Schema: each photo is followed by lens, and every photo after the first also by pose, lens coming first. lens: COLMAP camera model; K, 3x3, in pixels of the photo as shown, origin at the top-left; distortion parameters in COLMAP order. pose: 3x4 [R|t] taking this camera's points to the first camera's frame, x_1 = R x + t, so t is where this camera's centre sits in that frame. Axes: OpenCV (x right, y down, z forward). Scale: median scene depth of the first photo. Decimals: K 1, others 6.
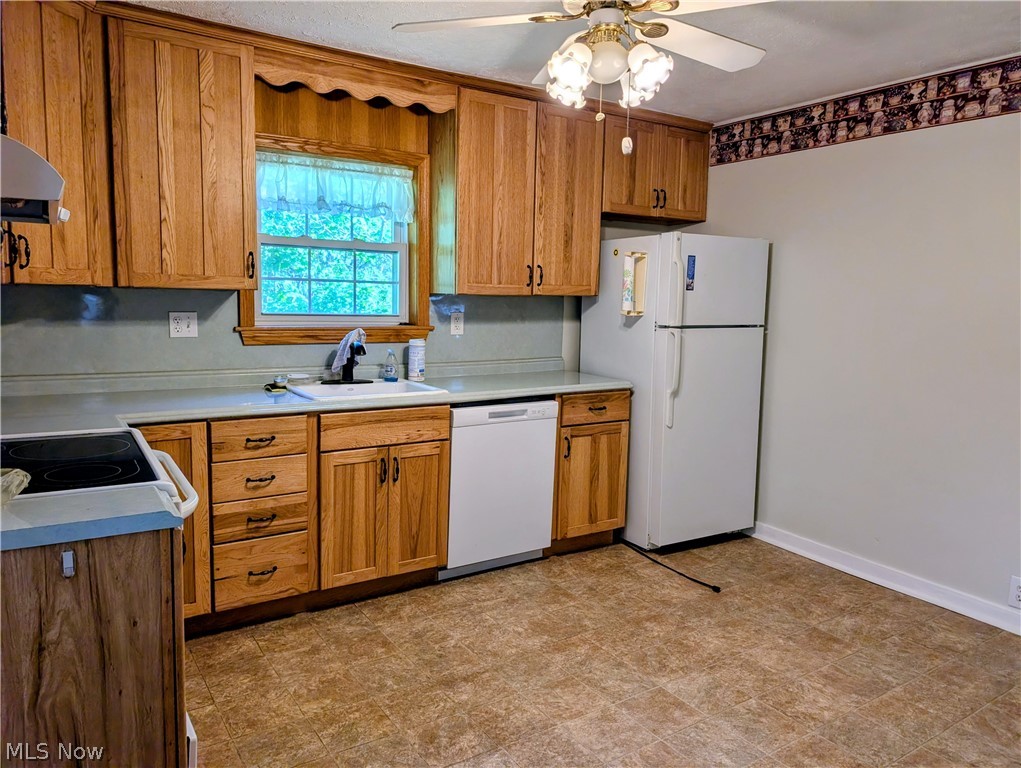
lens RADIAL K [[727.2, 0, 510.5], [0, 727.2, 384.0], [0, 0, 1]] dist [0.056205, -0.043998]
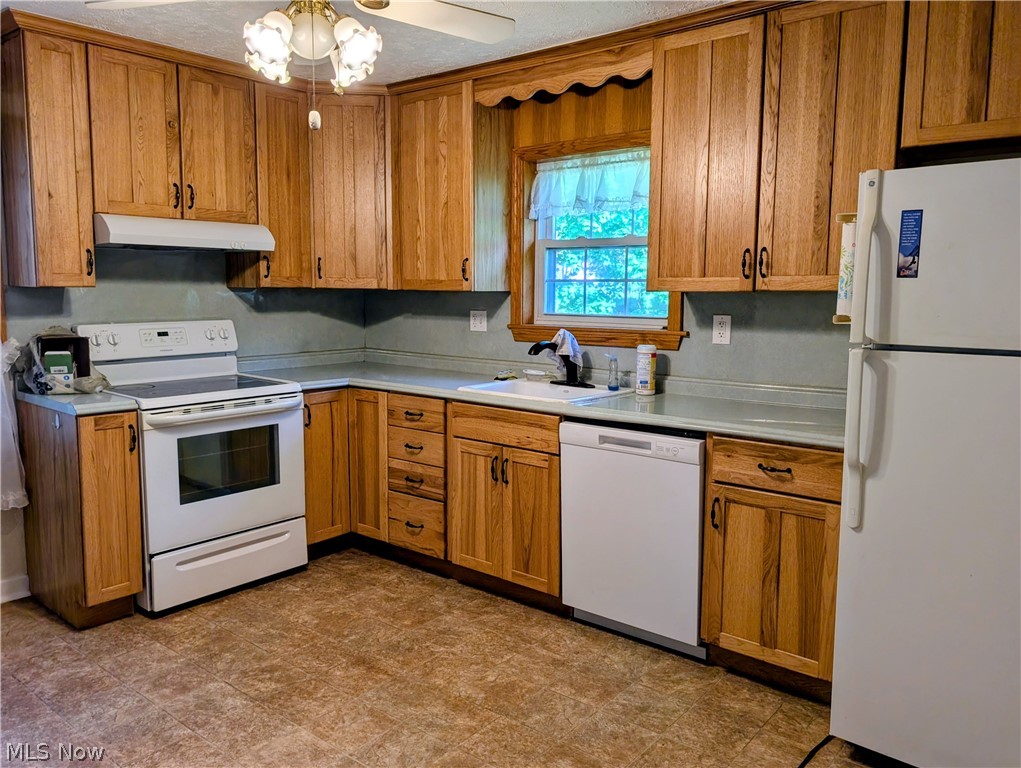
lens RADIAL K [[781.8, 0, 510.5], [0, 781.8, 384.0], [0, 0, 1]] dist [0.085611, -0.132603]
pose [[0.302428, 0.095566, -0.948369, 0.818732], [-0.120162, 0.990846, 0.061528, -0.063312], [0.945568, 0.095351, 0.311143, 0.662161]]
